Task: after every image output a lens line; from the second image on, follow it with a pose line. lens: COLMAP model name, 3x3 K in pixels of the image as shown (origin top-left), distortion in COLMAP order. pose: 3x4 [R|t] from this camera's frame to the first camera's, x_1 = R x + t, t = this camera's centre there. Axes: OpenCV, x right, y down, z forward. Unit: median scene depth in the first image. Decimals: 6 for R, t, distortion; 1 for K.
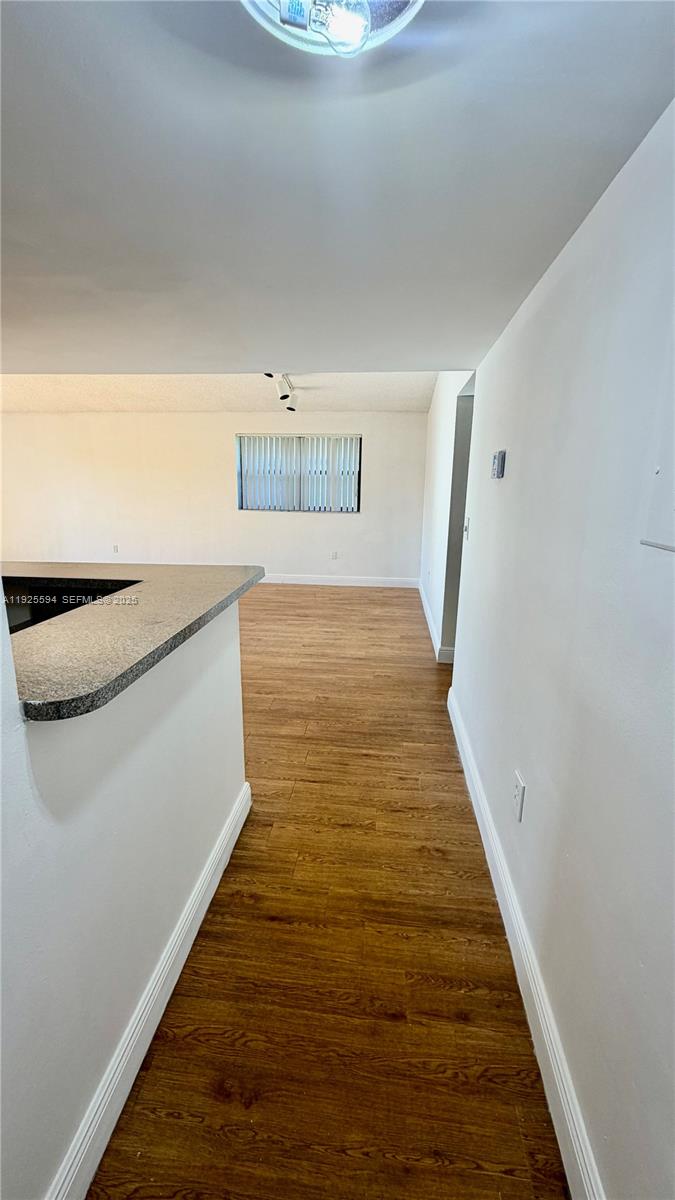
lens RADIAL K [[483.5, 0, 337.2], [0, 483.5, 600.8], [0, 0, 1]] dist [0.007241, 0.000254]
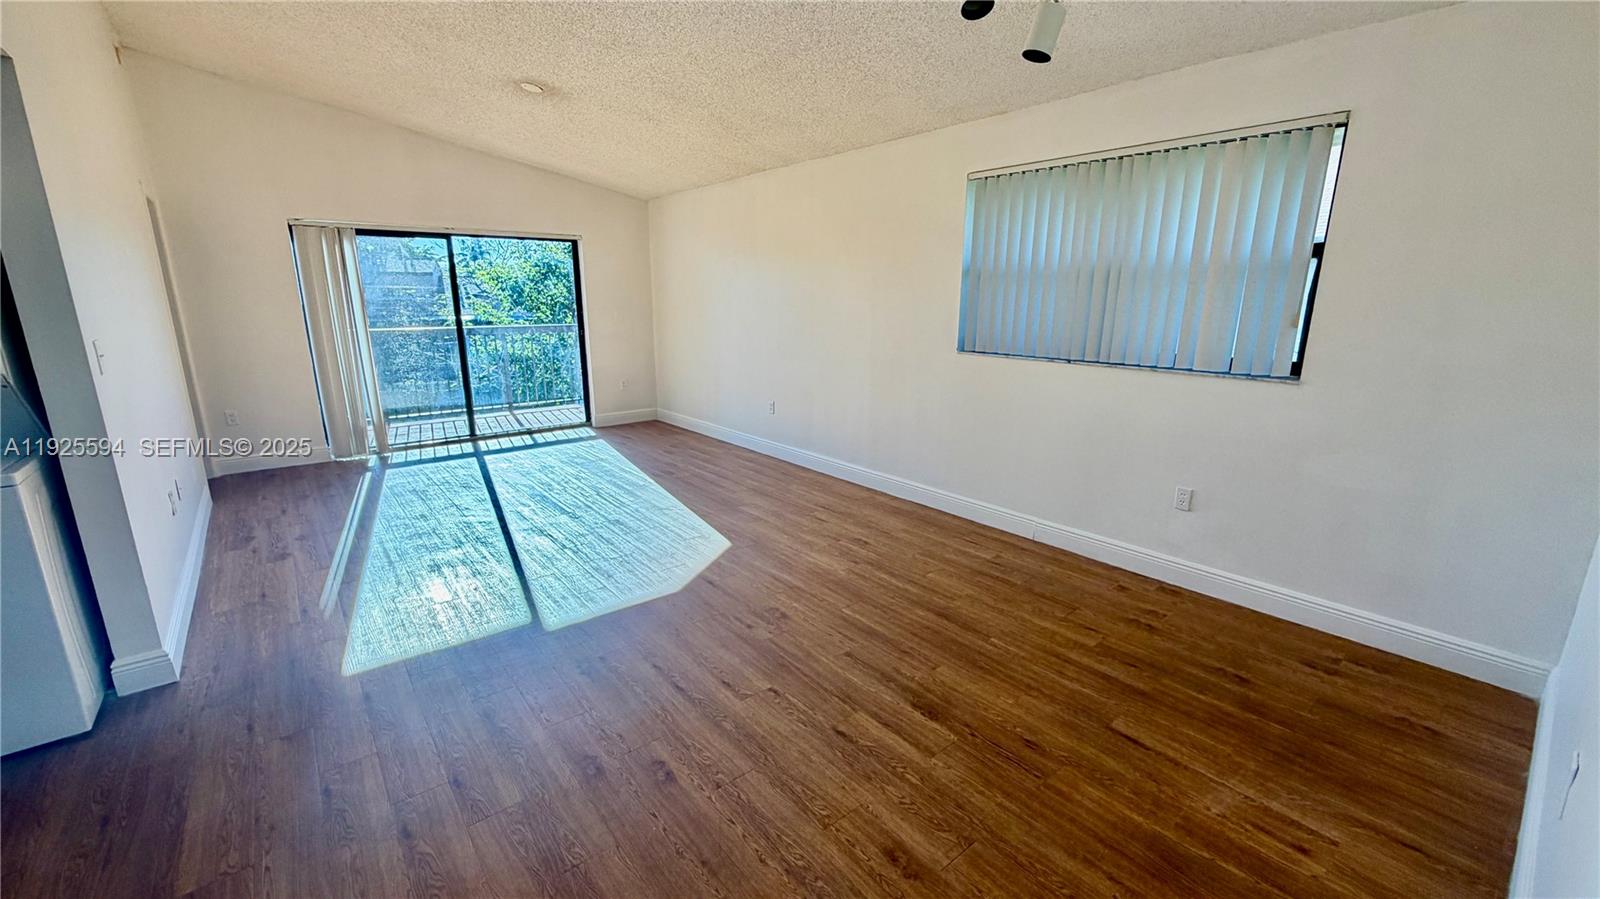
lens RADIAL K [[644.6, 0, 797.6], [0, 644.6, 446.6], [0, 0, 1]] dist [0.007241, 0.000254]
pose [[0.720885, 0.149880, -0.676654, 0.098886], [-0.156860, 0.986285, 0.051351, -0.111922], [0.675070, 0.069122, 0.734508, 0.482491]]
